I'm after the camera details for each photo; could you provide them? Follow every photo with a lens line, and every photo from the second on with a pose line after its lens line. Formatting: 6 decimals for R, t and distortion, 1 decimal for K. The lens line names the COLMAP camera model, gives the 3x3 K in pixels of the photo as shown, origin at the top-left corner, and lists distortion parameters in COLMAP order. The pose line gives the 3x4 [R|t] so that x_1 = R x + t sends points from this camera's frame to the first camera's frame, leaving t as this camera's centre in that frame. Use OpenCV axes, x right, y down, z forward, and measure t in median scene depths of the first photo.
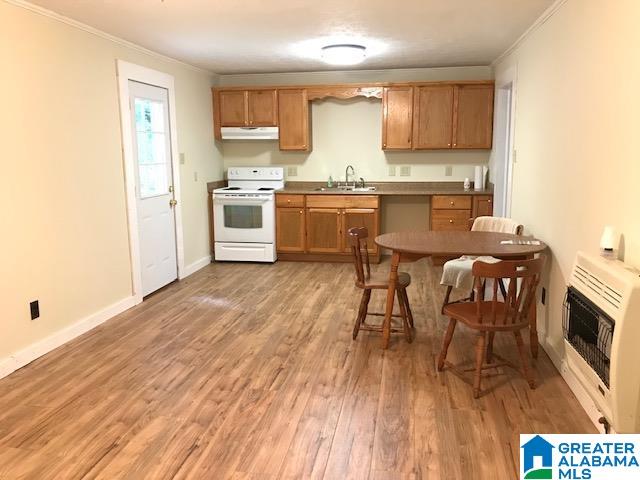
lens RADIAL K [[533.3, 0, 320.0], [0, 533.3, 240.0], [0, 0, 1]] dist [0.033385, 0.000222]
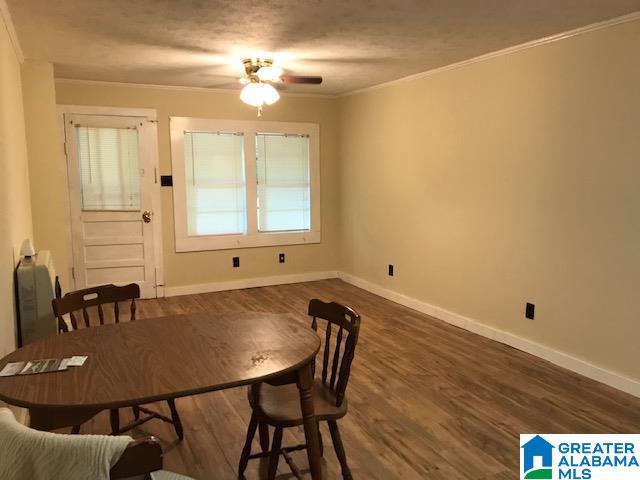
lens RADIAL K [[533.3, 0, 320.0], [0, 533.3, 240.0], [0, 0, 1]] dist [0.033385, 0.000222]
pose [[-0.821866, 0.082335, -0.563699, 0.462593], [-0.084558, 0.960908, 0.263638, -0.276006], [0.563370, 0.264340, -0.782776, 1.595386]]
